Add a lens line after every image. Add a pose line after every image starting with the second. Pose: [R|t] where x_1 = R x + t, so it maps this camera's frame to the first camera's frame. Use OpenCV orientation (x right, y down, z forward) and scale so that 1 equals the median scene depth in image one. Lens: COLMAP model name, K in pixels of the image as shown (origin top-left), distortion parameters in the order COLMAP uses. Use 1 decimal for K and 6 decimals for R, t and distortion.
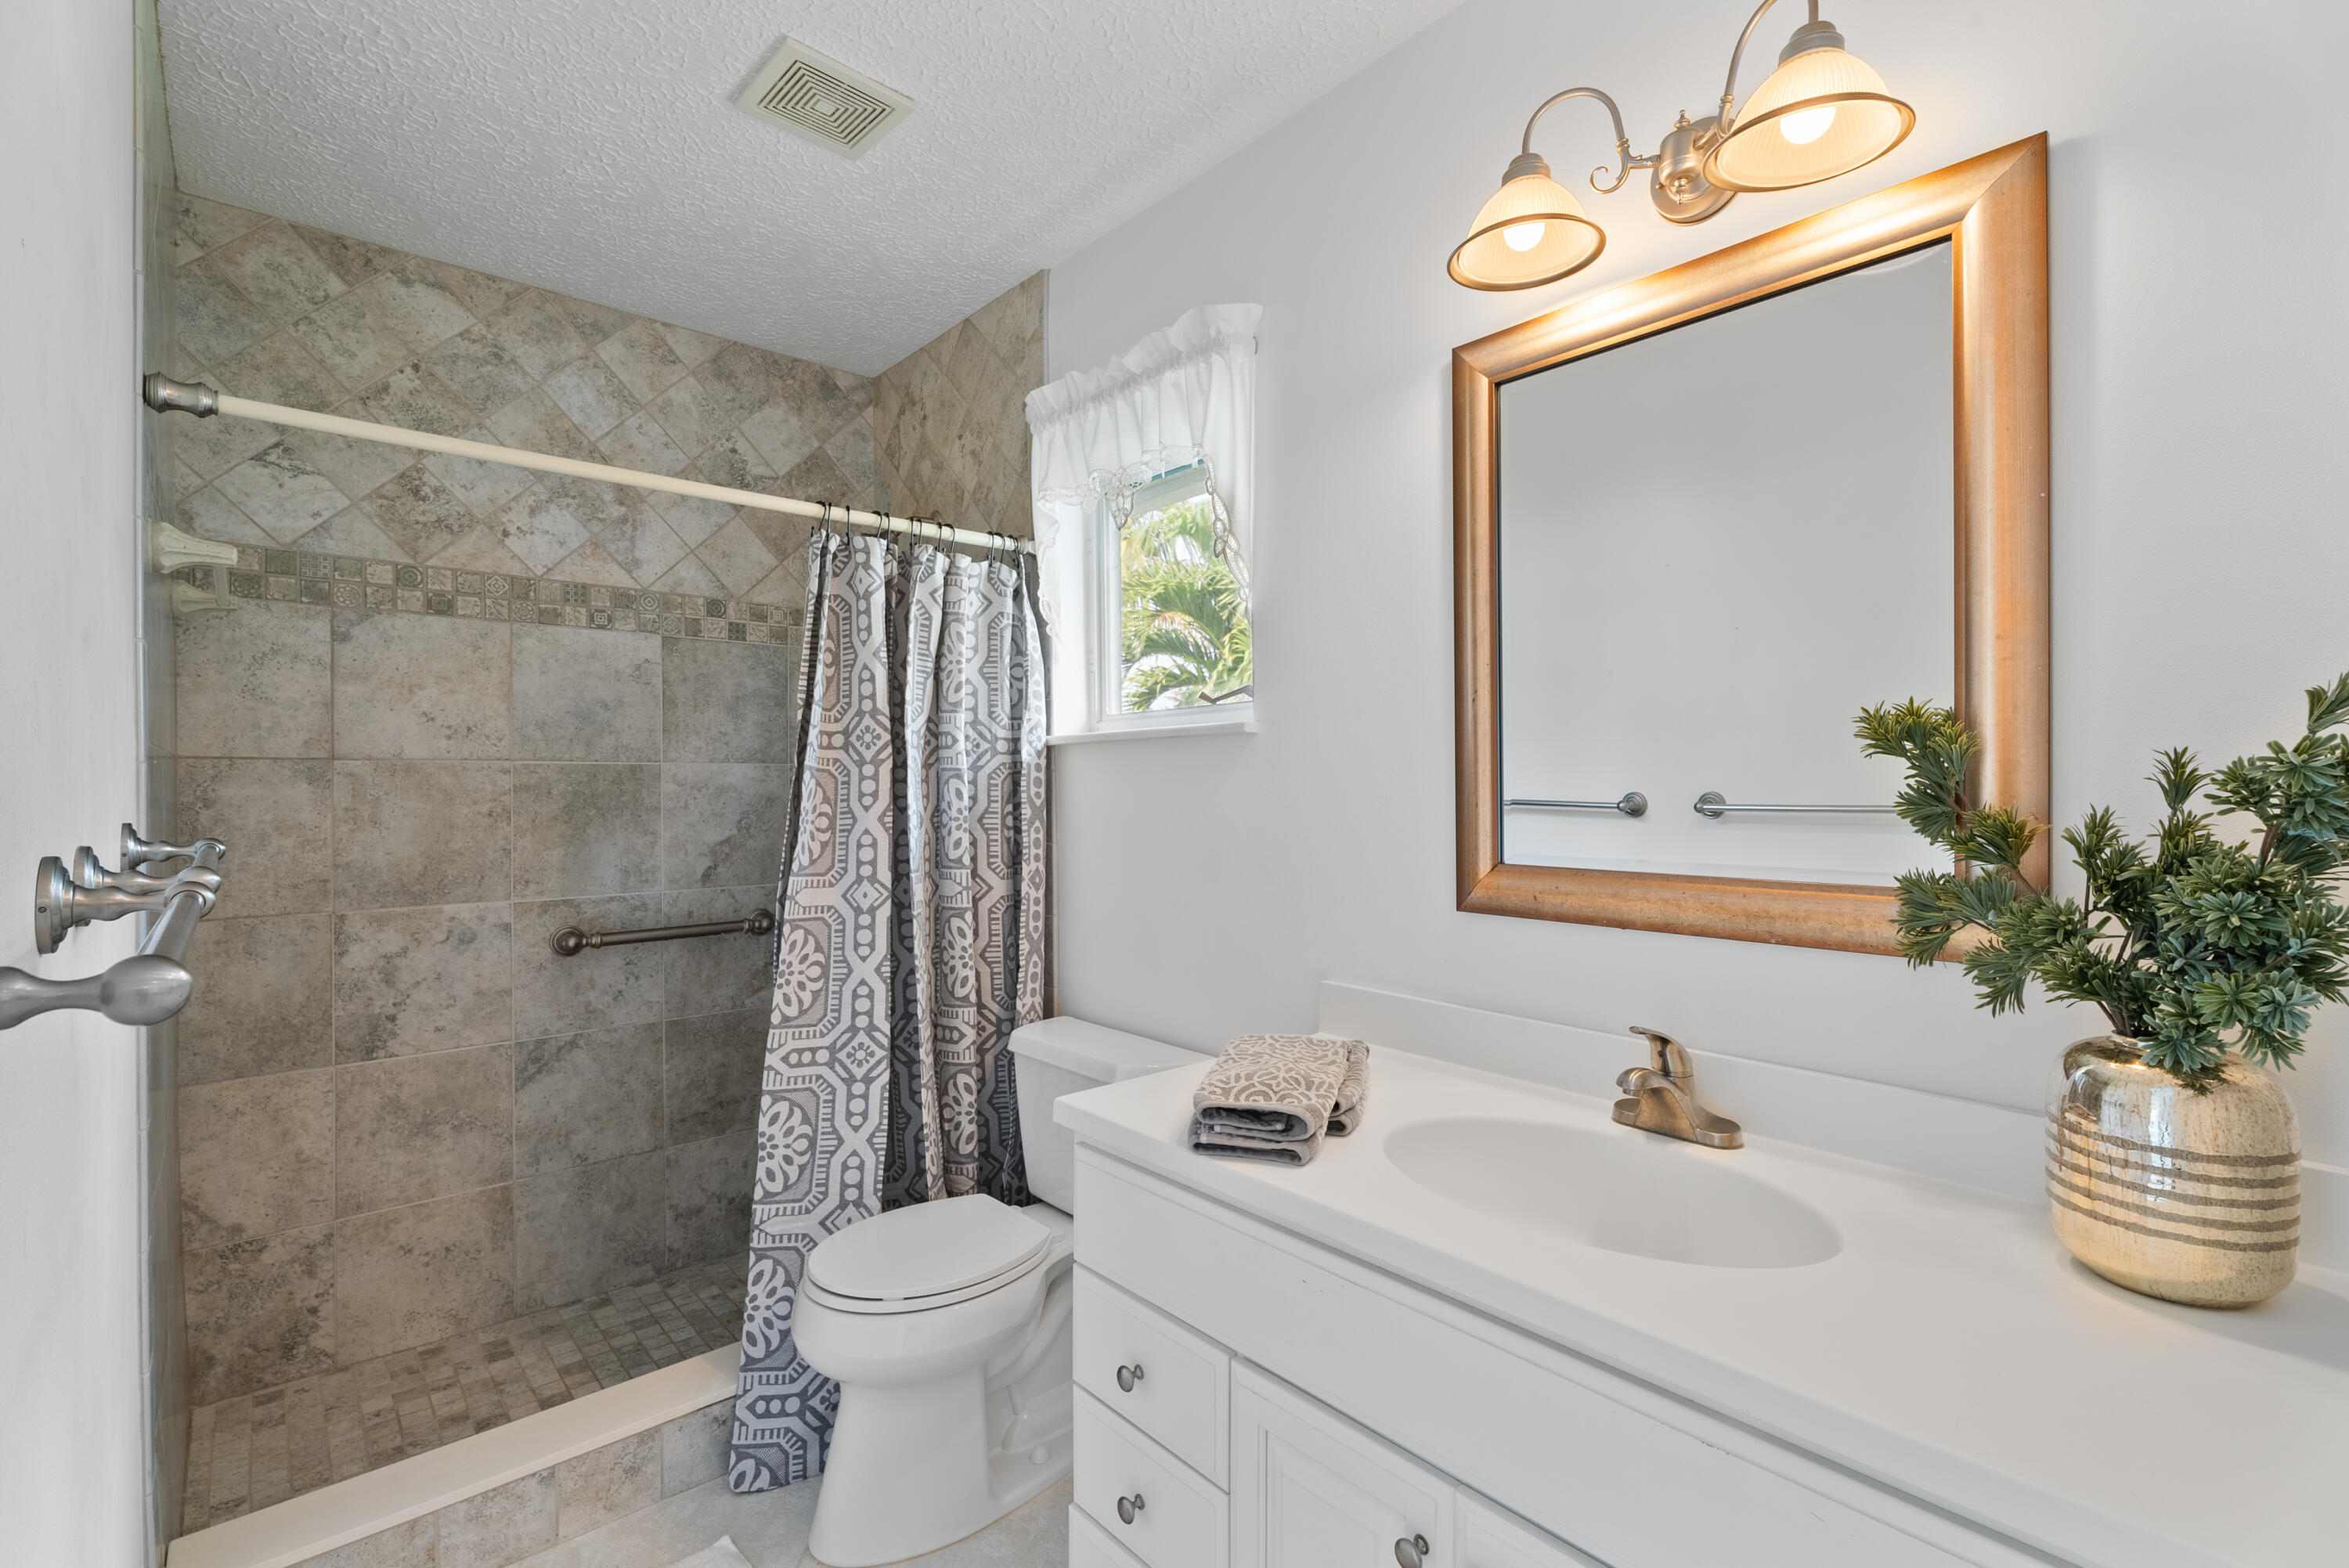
lens RADIAL K [[1059.6, 0, 1177.7], [0, 1059.6, 789.3], [0, 0, 1]] dist [-0.001196, -0.000366]
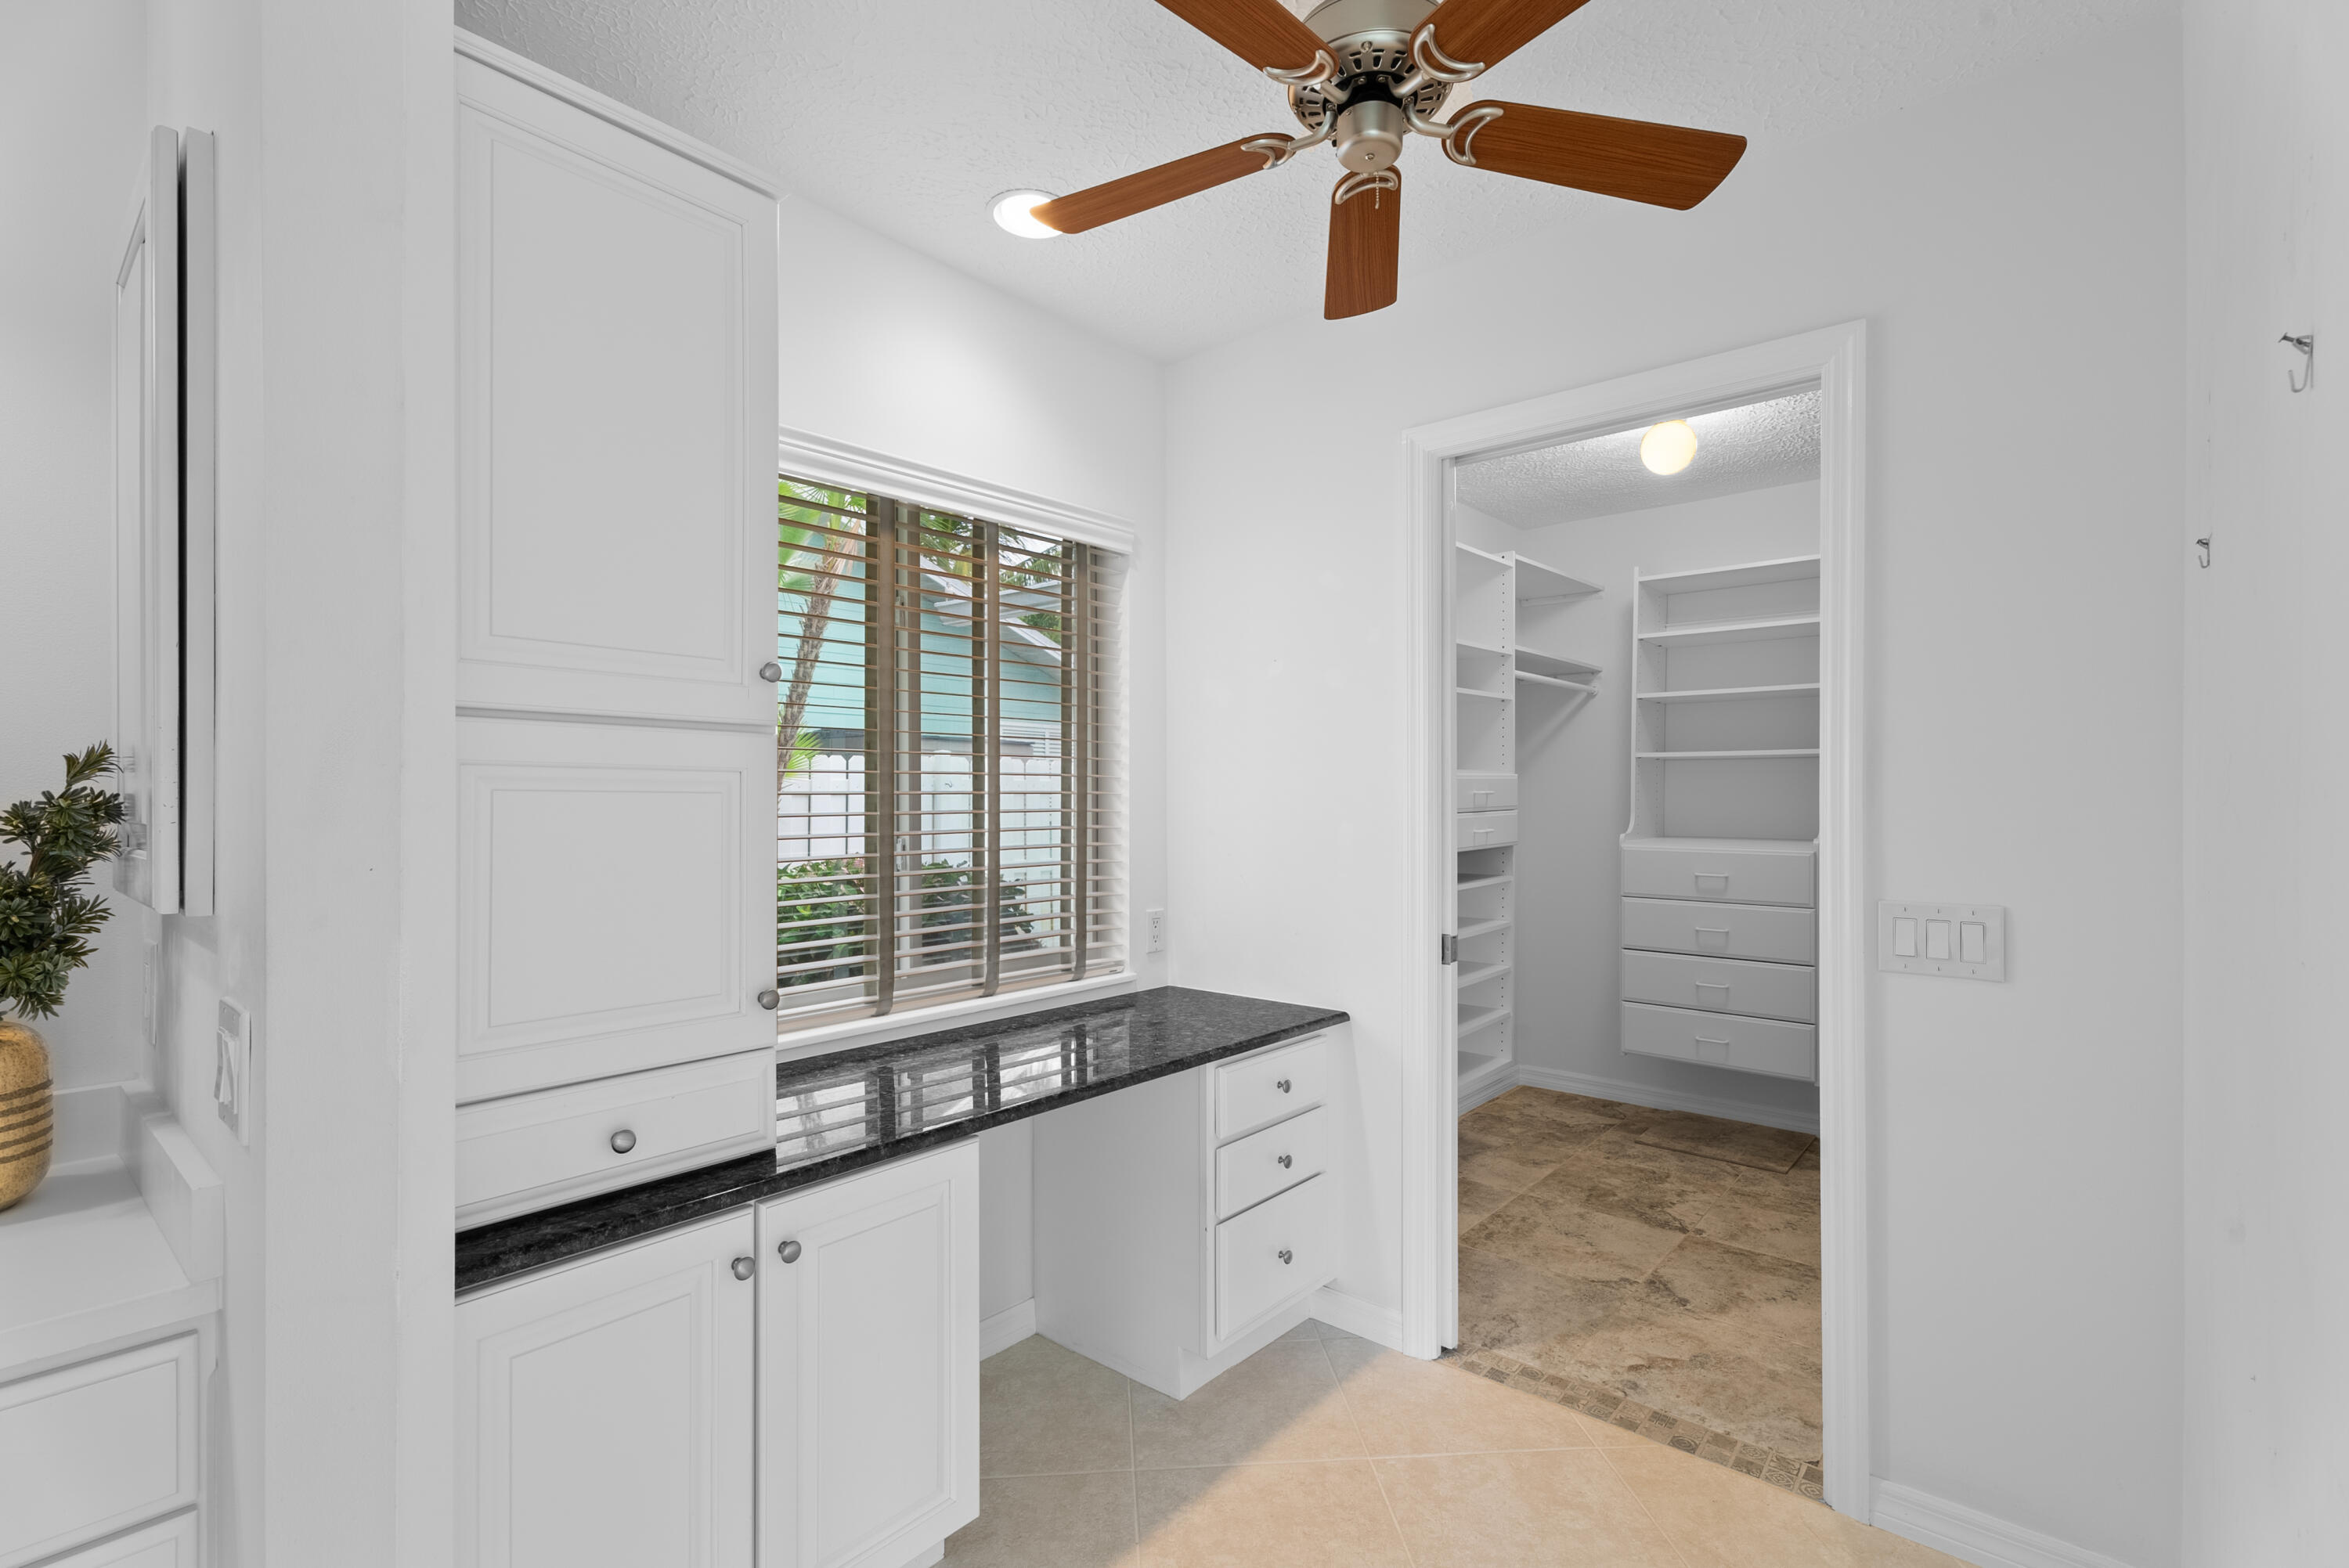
lens RADIAL K [[1059.6, 0, 1178.0], [0, 1059.6, 798.4], [0, 0, 1]] dist [-0.001196, -0.000366]
pose [[-0.130192, 0.003227, 0.991484, -0.573939], [0.008816, 0.999959, -0.002097, -0.017678], [-0.991450, 0.008468, -0.130215, -0.332803]]
